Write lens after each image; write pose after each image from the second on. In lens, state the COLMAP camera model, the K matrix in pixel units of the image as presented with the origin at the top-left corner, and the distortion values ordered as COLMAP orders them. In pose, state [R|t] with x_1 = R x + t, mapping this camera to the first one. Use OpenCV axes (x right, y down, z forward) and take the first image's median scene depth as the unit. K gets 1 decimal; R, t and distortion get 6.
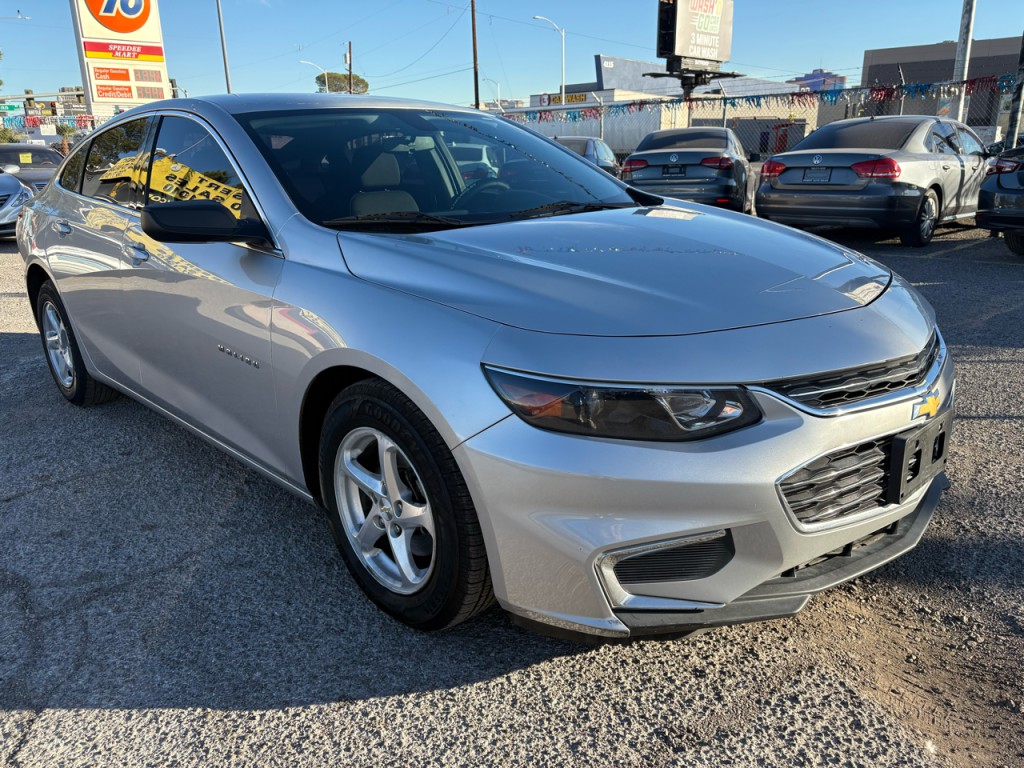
lens RADIAL K [[770.4, 0, 510.9], [0, 770.4, 382.2], [0, 0, 1]] dist [0.051538, -0.059944]
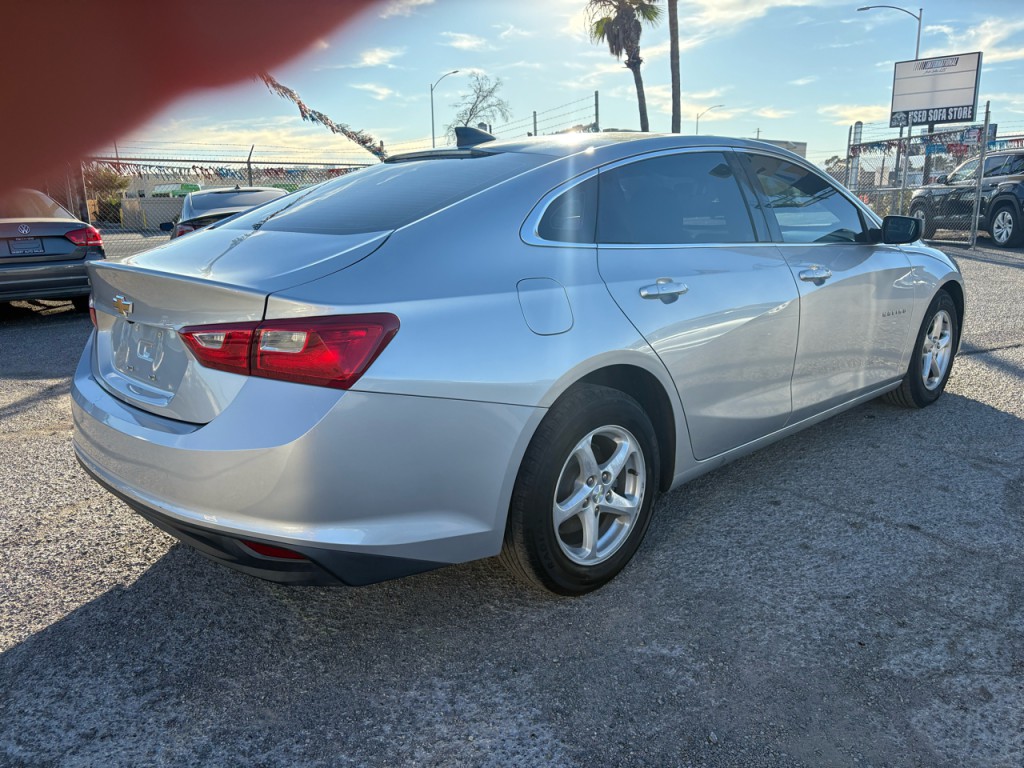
lens RADIAL K [[770.4, 0, 509.7], [0, 770.4, 376.2], [0, 0, 1]] dist [0.051538, -0.059944]
pose [[0.008449, -0.199270, 0.979908, -0.082929], [0.309738, 0.932269, 0.186912, -0.019314], [-0.950784, 0.301935, 0.069599, 0.071865]]
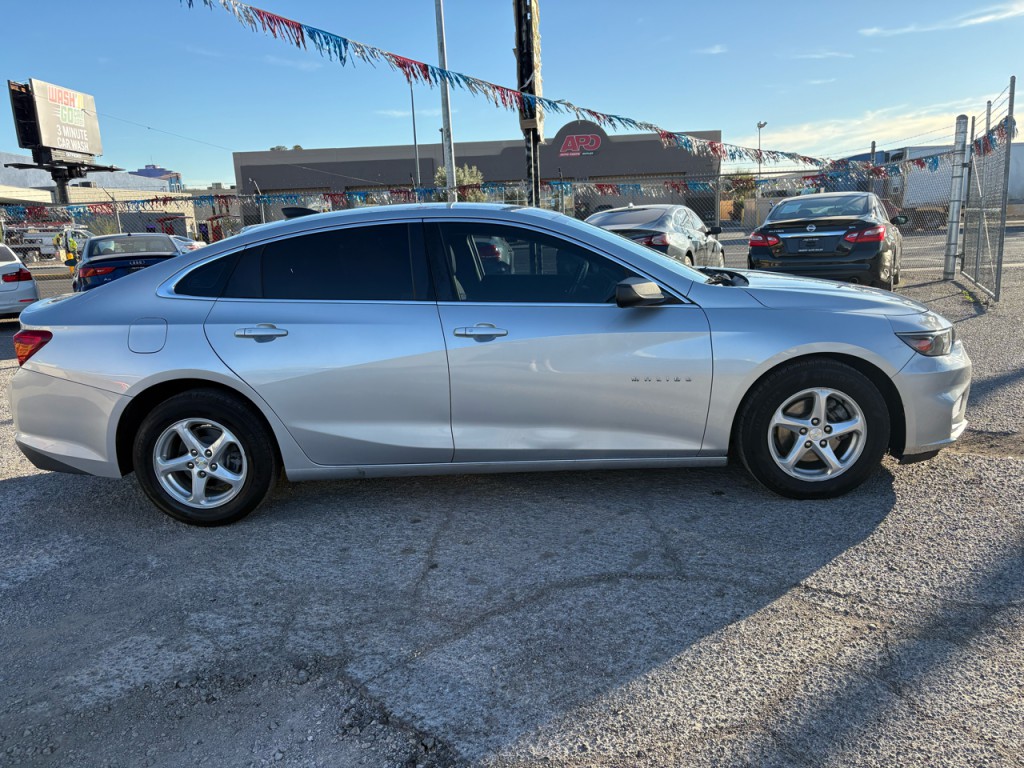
lens RADIAL K [[770.4, 0, 515.6], [0, 770.4, 377.4], [0, 0, 1]] dist [0.051538, -0.059944]
pose [[0.709291, -0.149889, 0.688796, -0.066942], [0.229323, 0.973044, -0.024402, -0.002764], [-0.666571, 0.175265, 0.724545, 0.005278]]
